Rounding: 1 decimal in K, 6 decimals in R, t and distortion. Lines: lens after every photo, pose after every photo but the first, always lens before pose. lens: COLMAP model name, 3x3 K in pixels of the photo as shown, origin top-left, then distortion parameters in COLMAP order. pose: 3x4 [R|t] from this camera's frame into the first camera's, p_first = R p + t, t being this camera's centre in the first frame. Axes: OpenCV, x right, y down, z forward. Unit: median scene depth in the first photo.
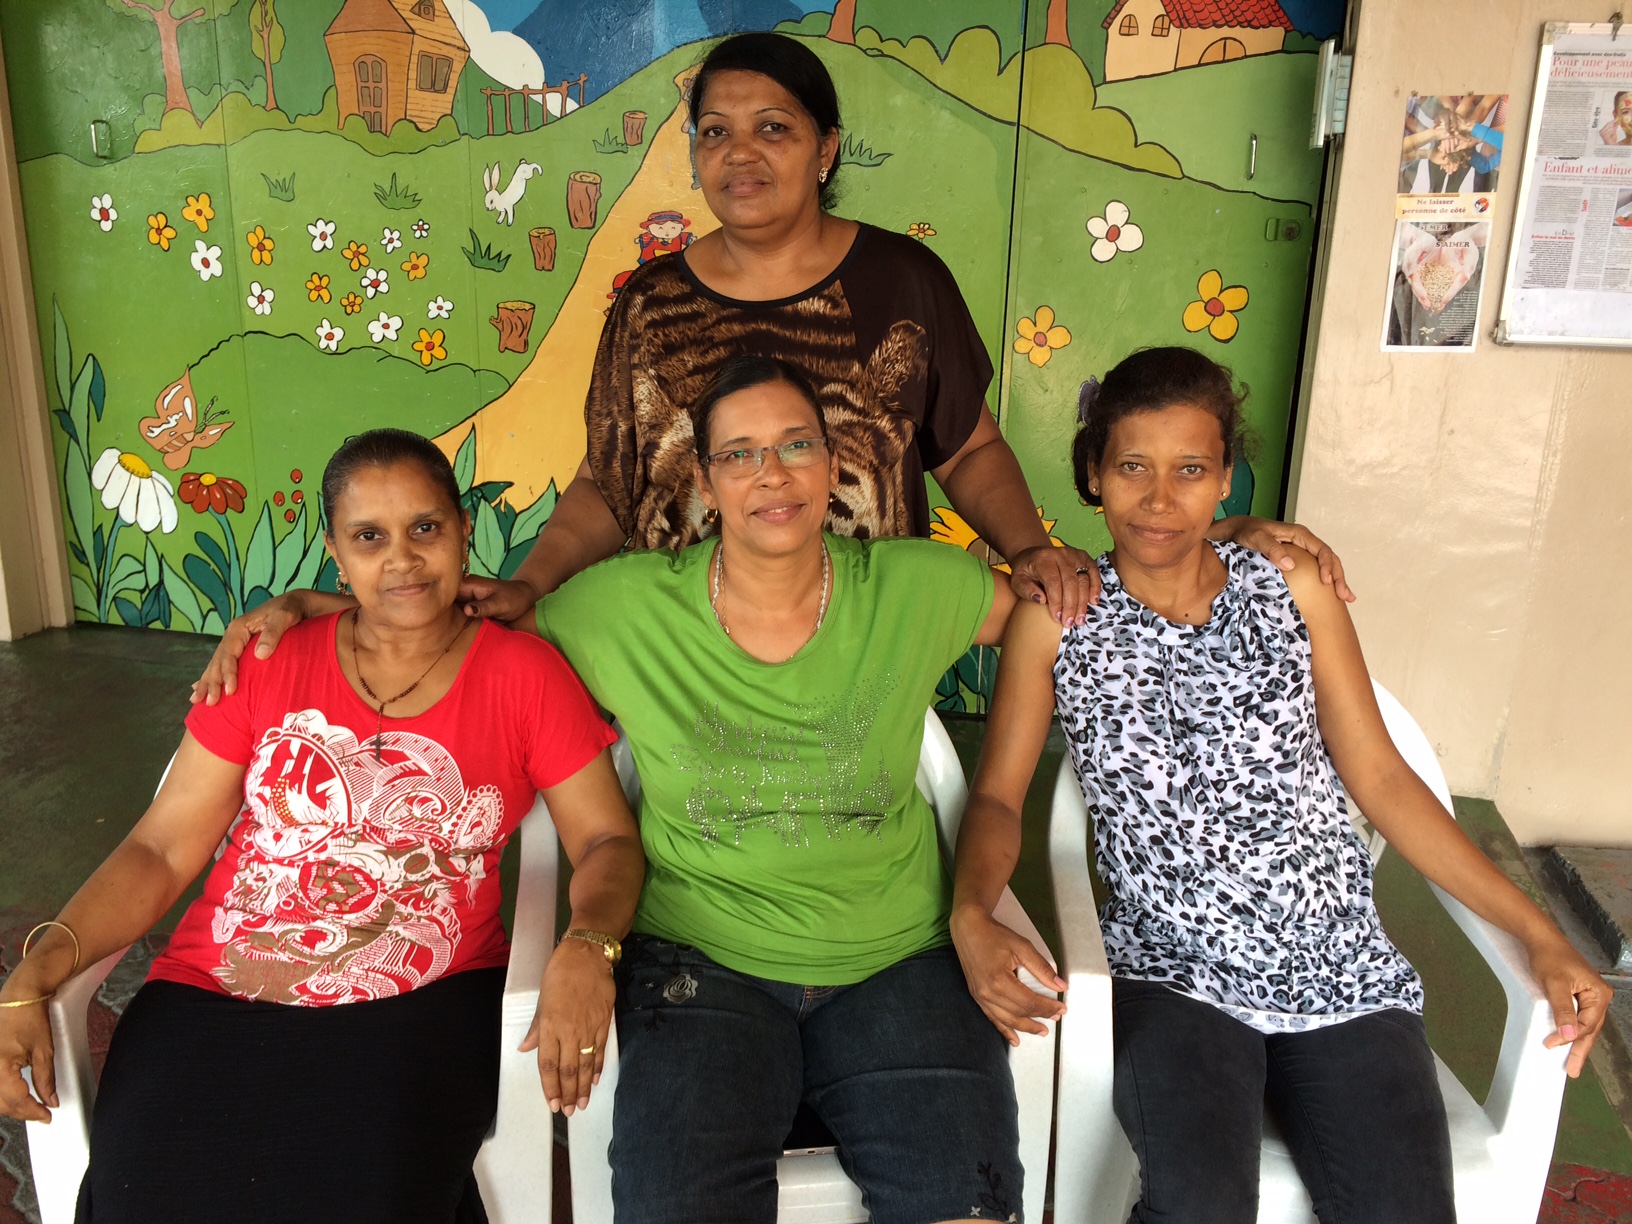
lens RADIAL K [[1446.8, 0, 821.8], [0, 1446.8, 623.7], [0, 0, 1]] dist [0.051941, -0.072625]
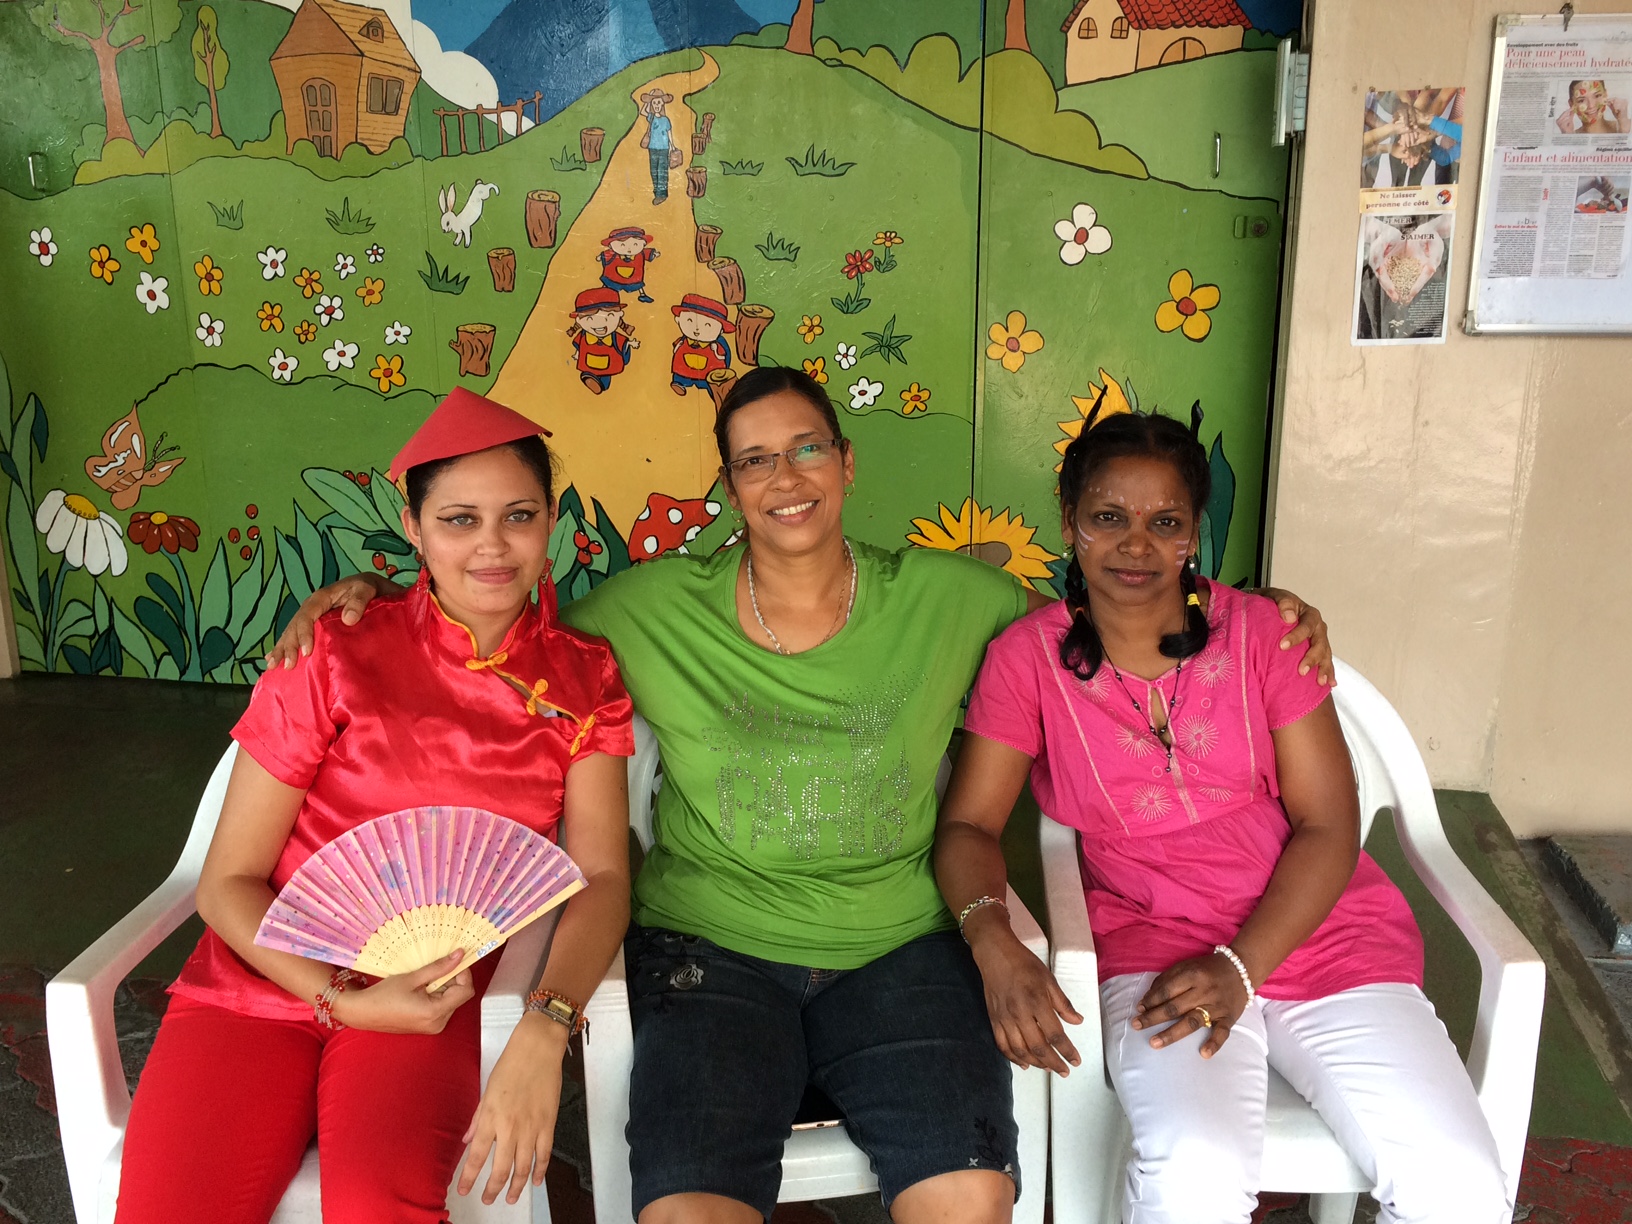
lens RADIAL K [[1596.9, 0, 820.9], [0, 1596.9, 620.7], [0, 0, 1]] dist [0.028139, 0.000000]
pose [[0.999143, -0.037709, 0.017045, -0.005484], [0.038096, 0.999009, -0.023032, 0.012150], [-0.016160, 0.023661, 0.999589, -0.082425]]
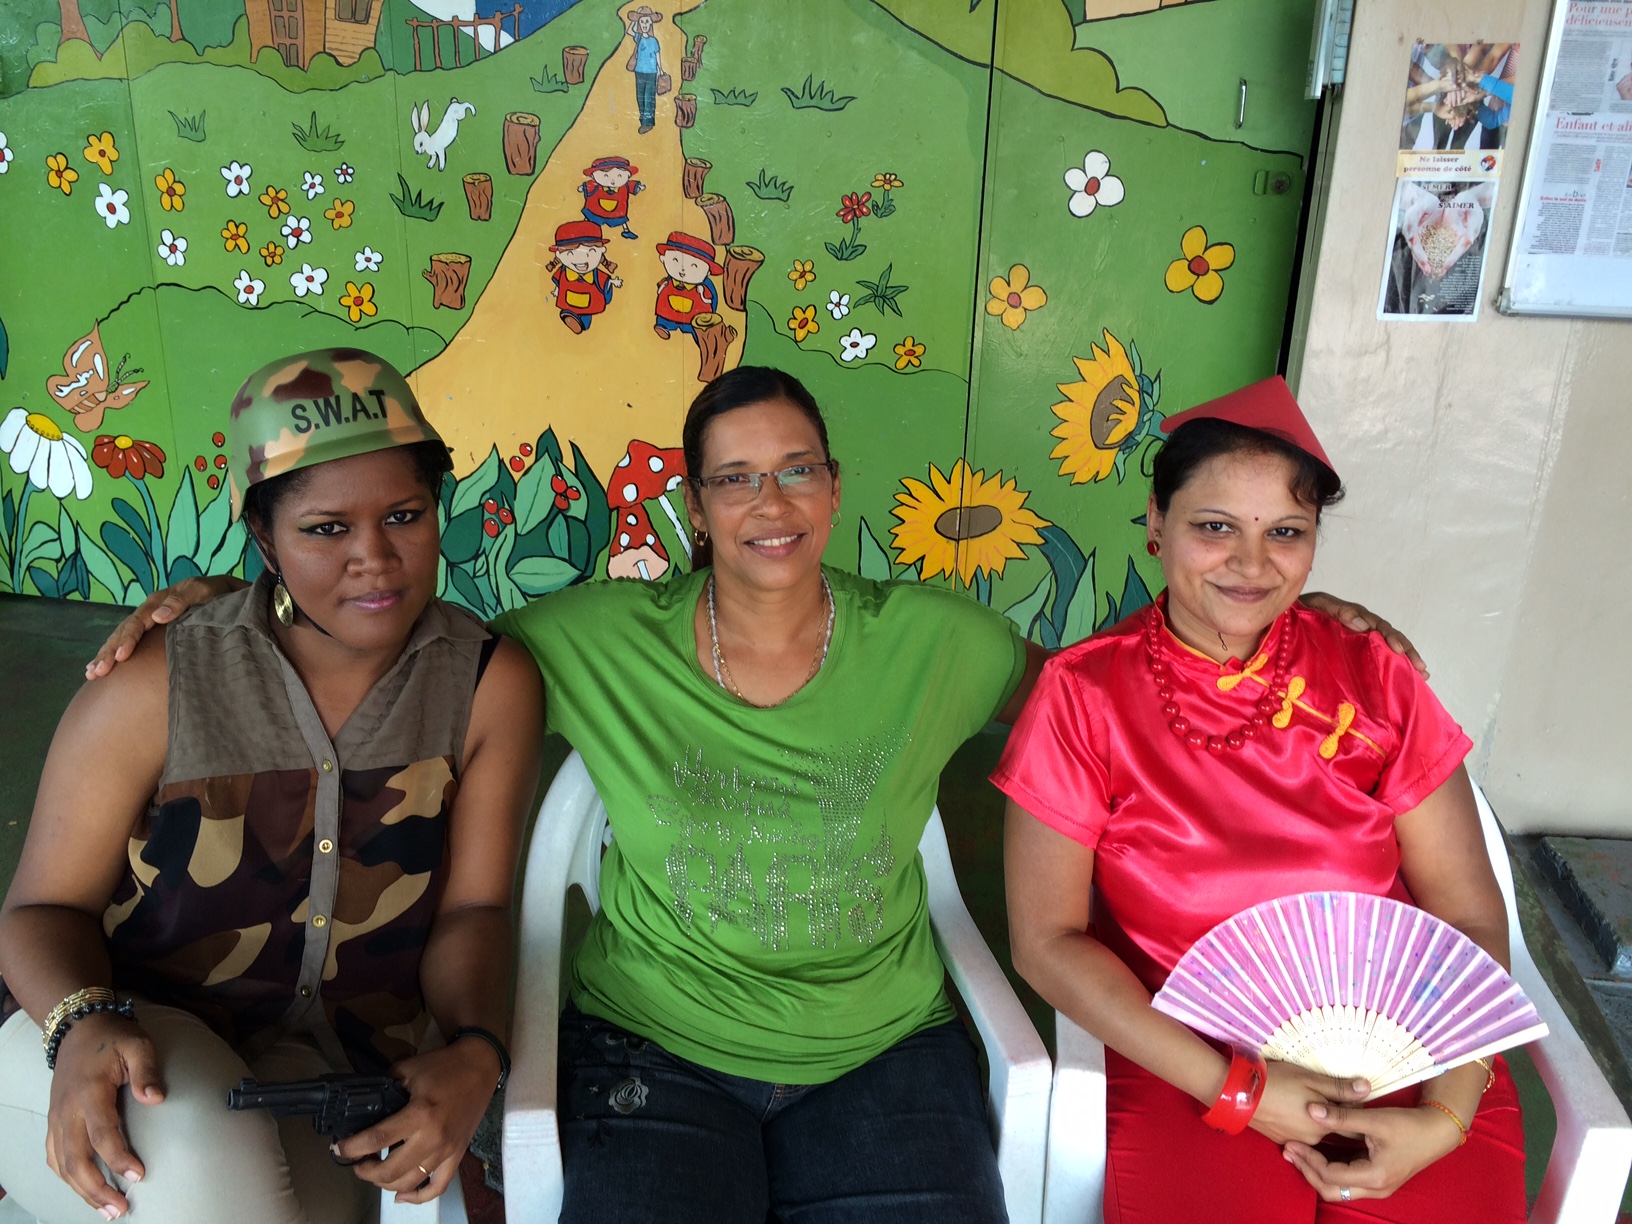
lens RADIAL K [[1446.8, 0, 827.7], [0, 1446.8, 623.3], [0, 0, 1]] dist [0.051941, -0.072625]
pose [[0.999495, -0.007183, 0.030959, -0.000344], [0.005265, 0.998087, 0.061594, -0.048100], [-0.031342, -0.061399, 0.997621, 0.058963]]
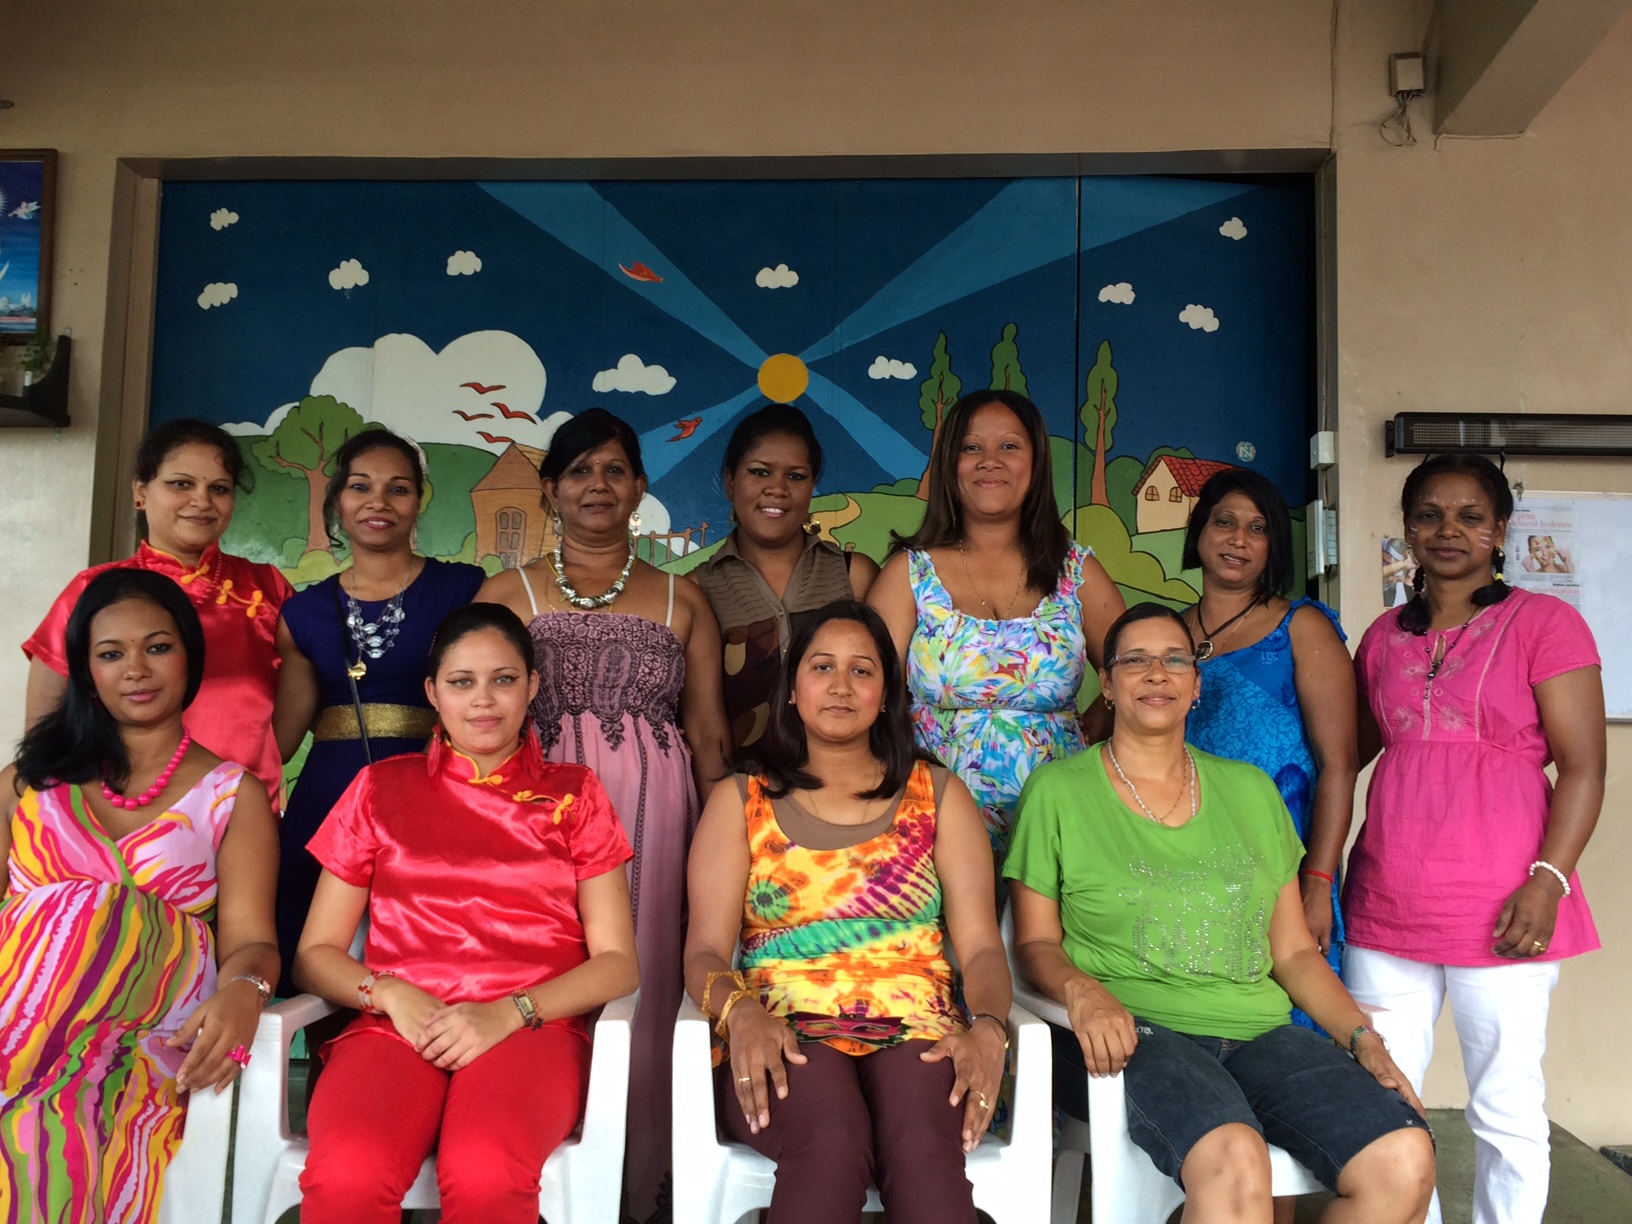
lens RADIAL K [[1713.7, 0, 808.2], [0, 1713.7, 582.4], [0, 0, 1]] dist [0.016682, 0.000000]
pose [[0.987320, 0.022828, 0.157096, -0.324921], [0.040907, 0.919598, -0.390725, 0.241154], [-0.153385, 0.392197, 0.907003, -0.297176]]
